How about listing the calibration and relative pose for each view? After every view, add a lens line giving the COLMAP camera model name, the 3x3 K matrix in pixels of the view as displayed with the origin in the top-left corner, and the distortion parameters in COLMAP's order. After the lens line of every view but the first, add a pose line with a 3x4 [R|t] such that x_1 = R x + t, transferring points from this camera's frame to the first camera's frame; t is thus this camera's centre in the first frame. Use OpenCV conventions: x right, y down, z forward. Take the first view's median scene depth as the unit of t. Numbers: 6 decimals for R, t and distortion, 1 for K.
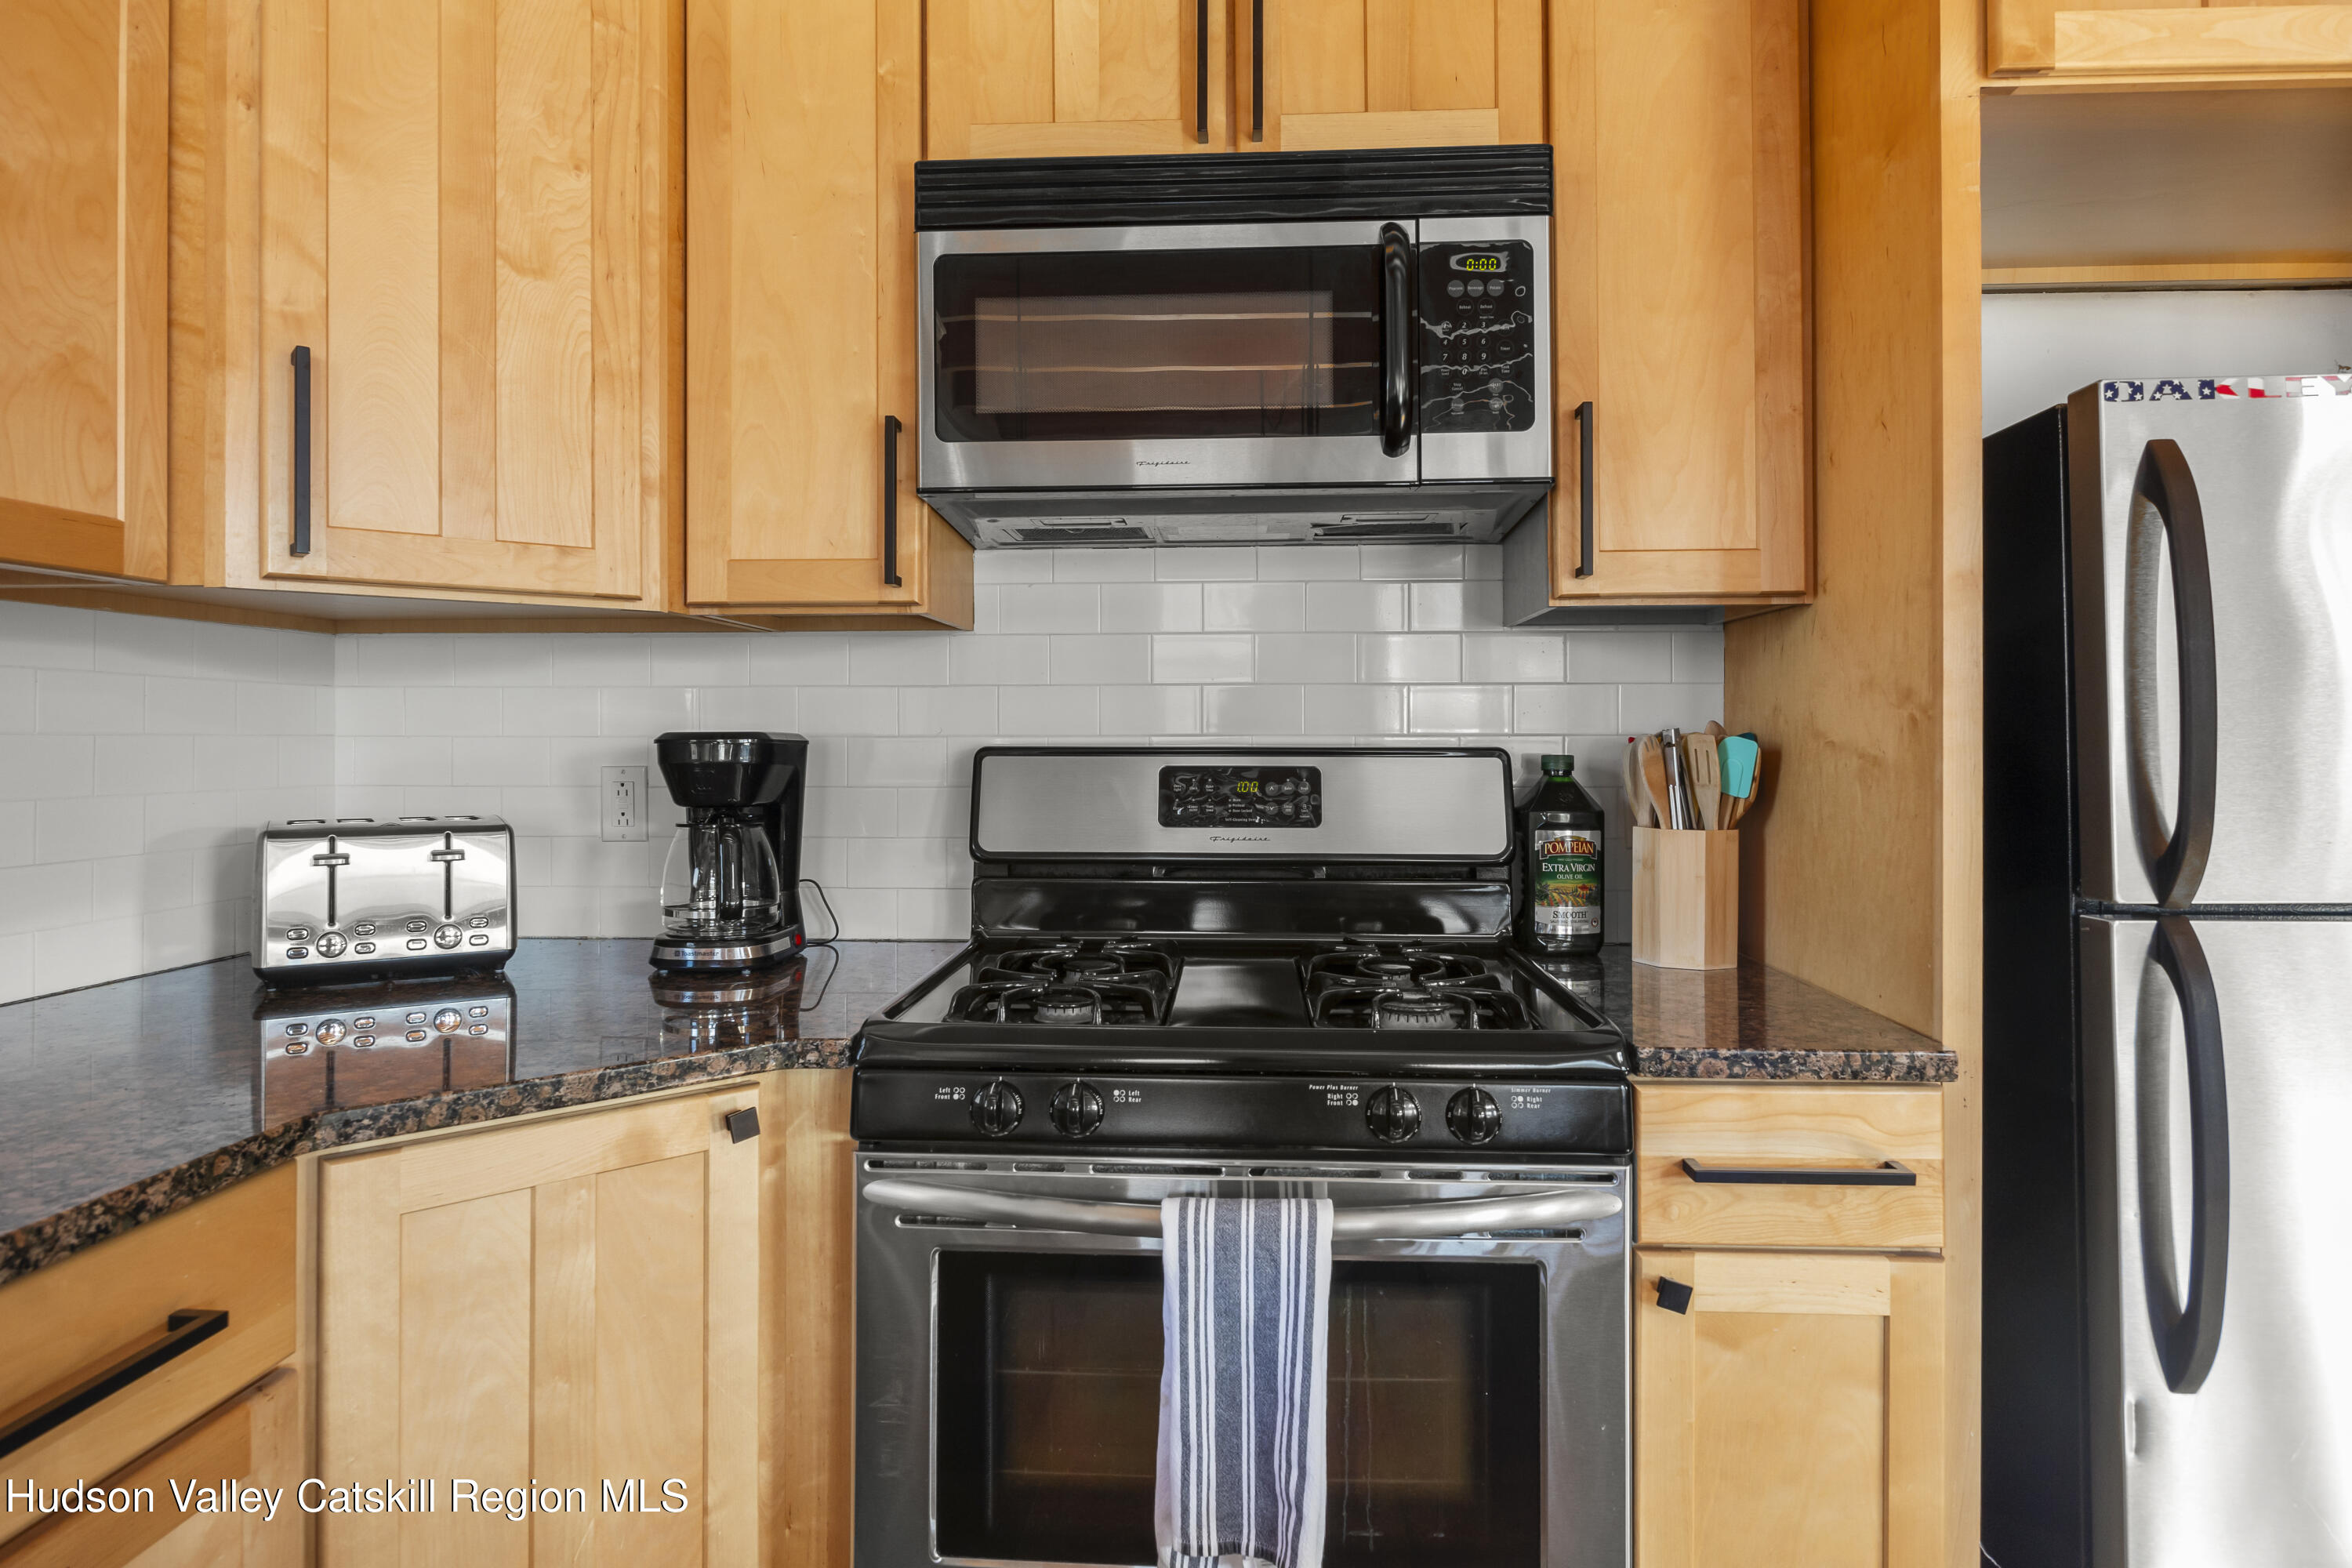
lens RADIAL K [[1350.4, 0, 1181.9], [0, 1350.4, 726.5], [0, 0, 1]] dist [0.002940, 0.000435]
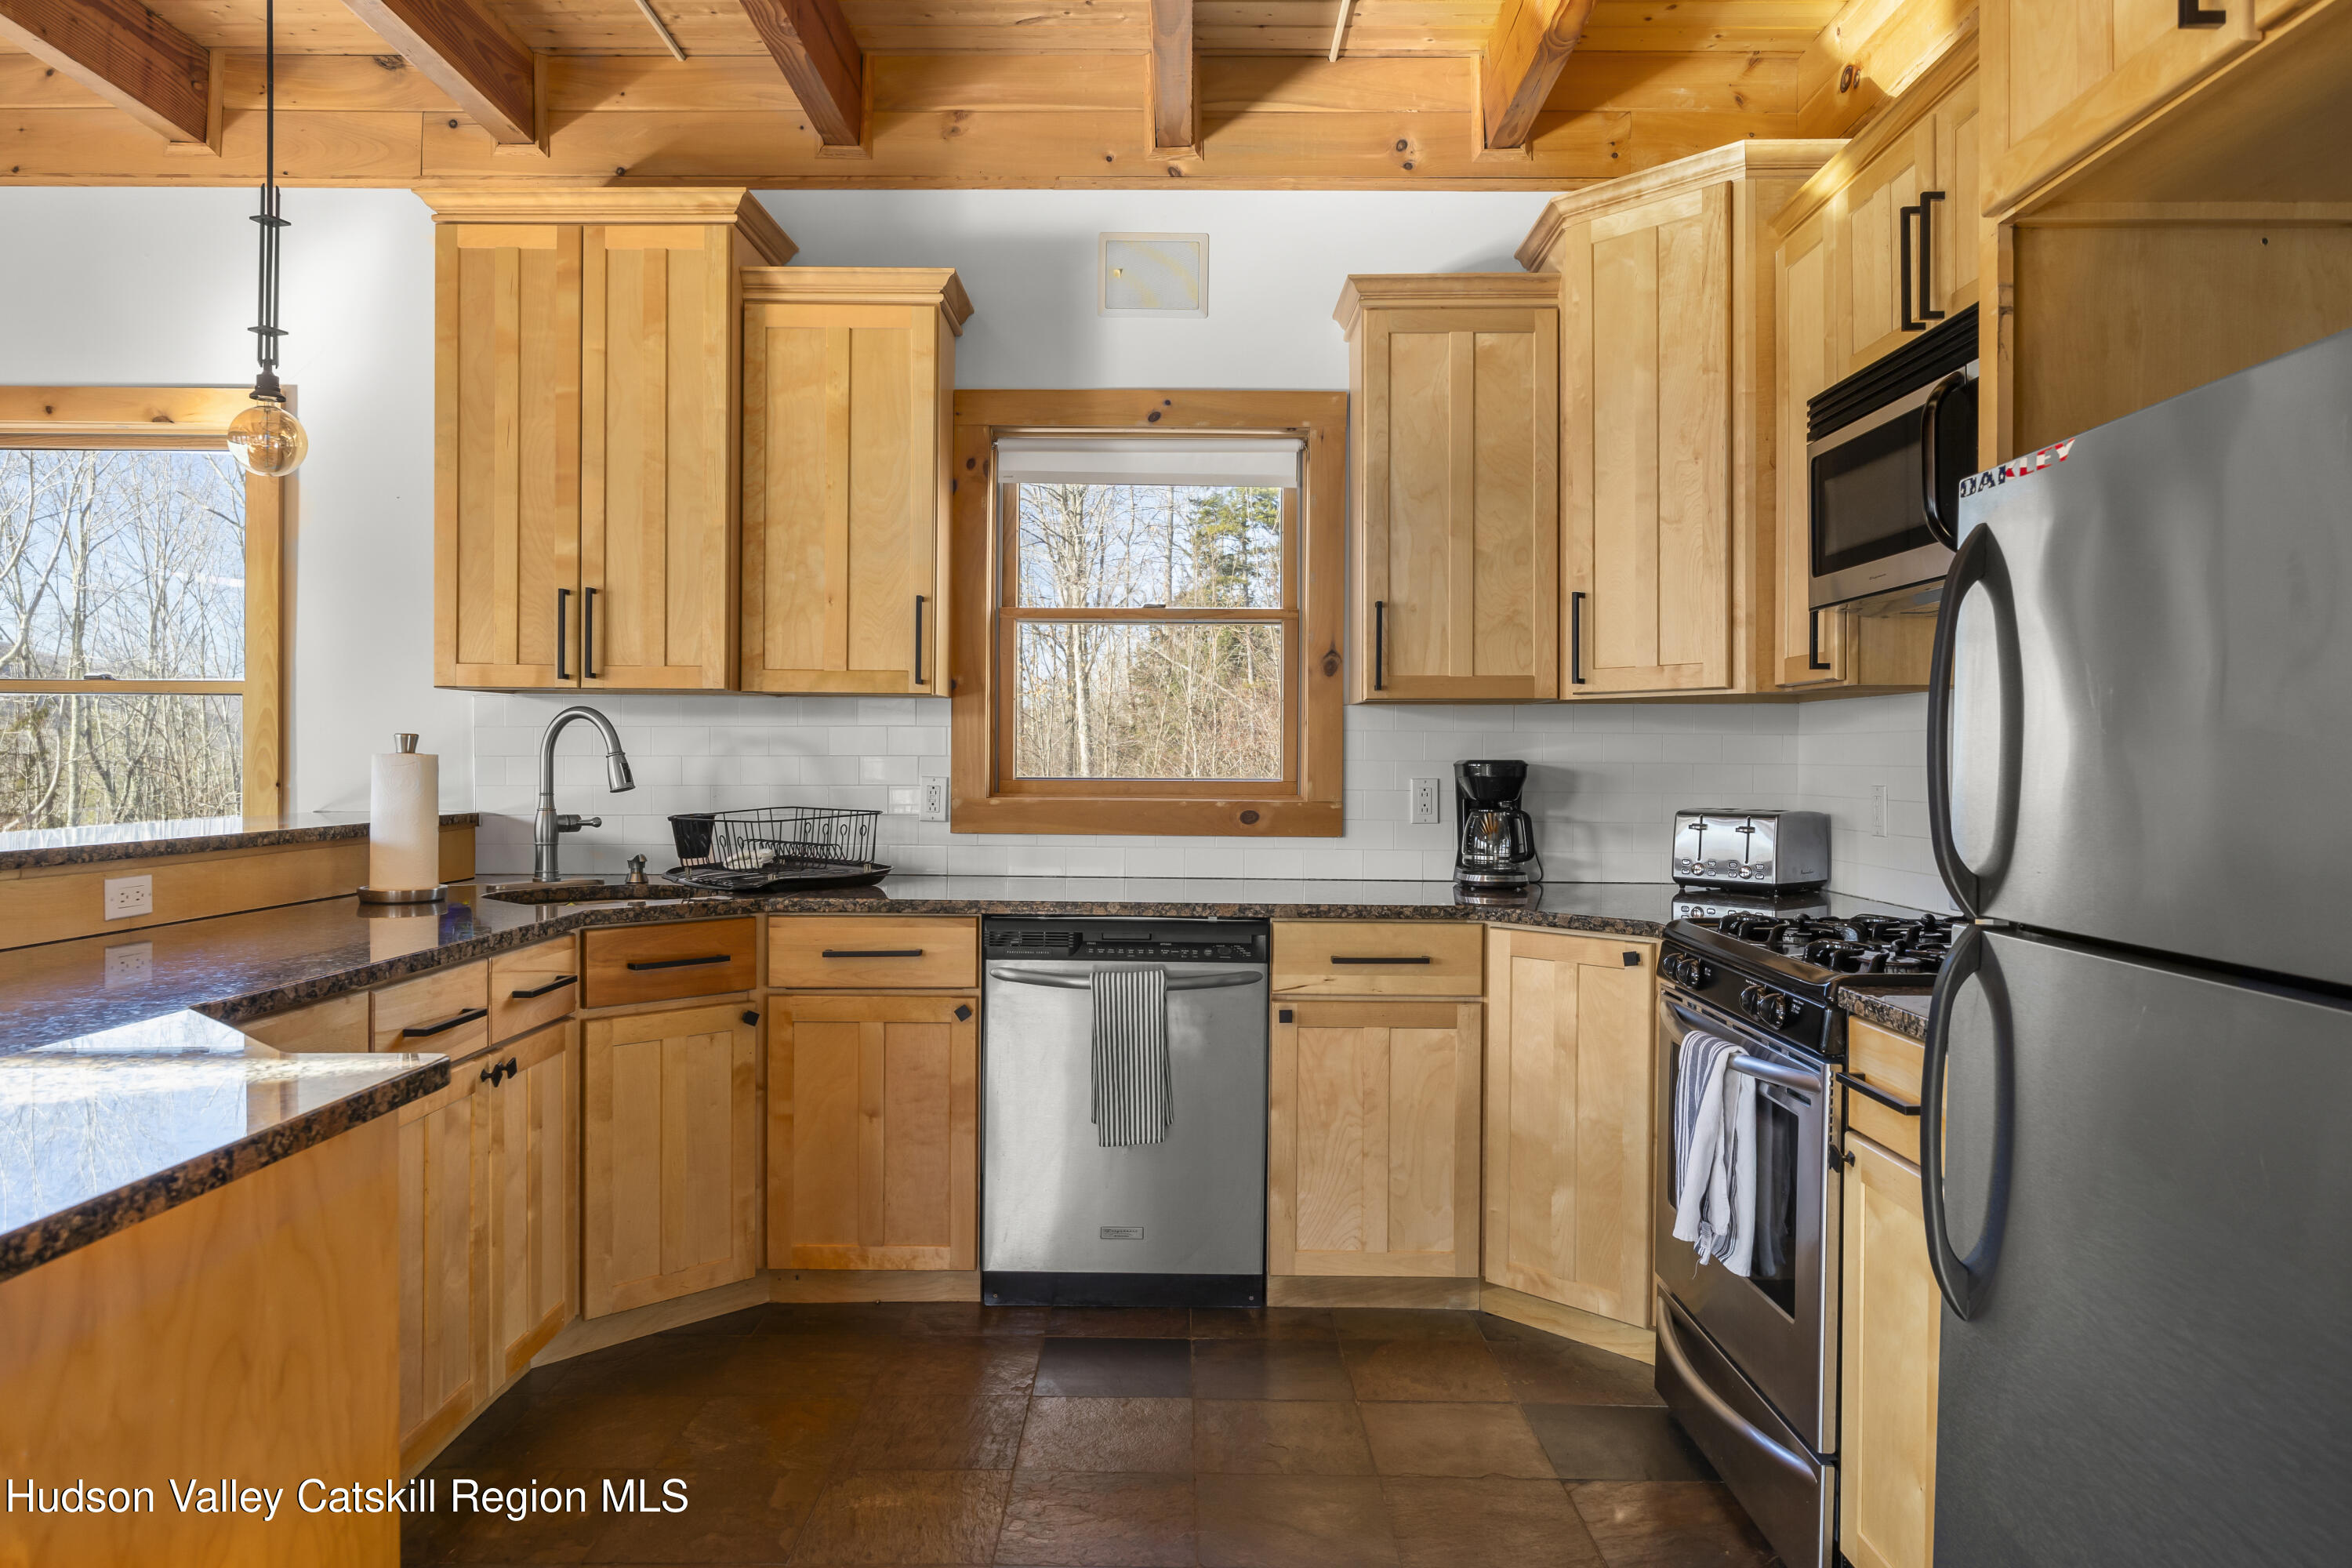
lens RADIAL K [[1596.0, 0, 1175.8], [0, 1596.0, 773.4], [0, 0, 1]] dist [0.000841, 0.000228]
pose [[0.042861, 0.015157, -0.998966, 2.086915], [0.004929, 0.999870, 0.015382, -0.022782], [0.999069, -0.005583, 0.042781, 0.229324]]
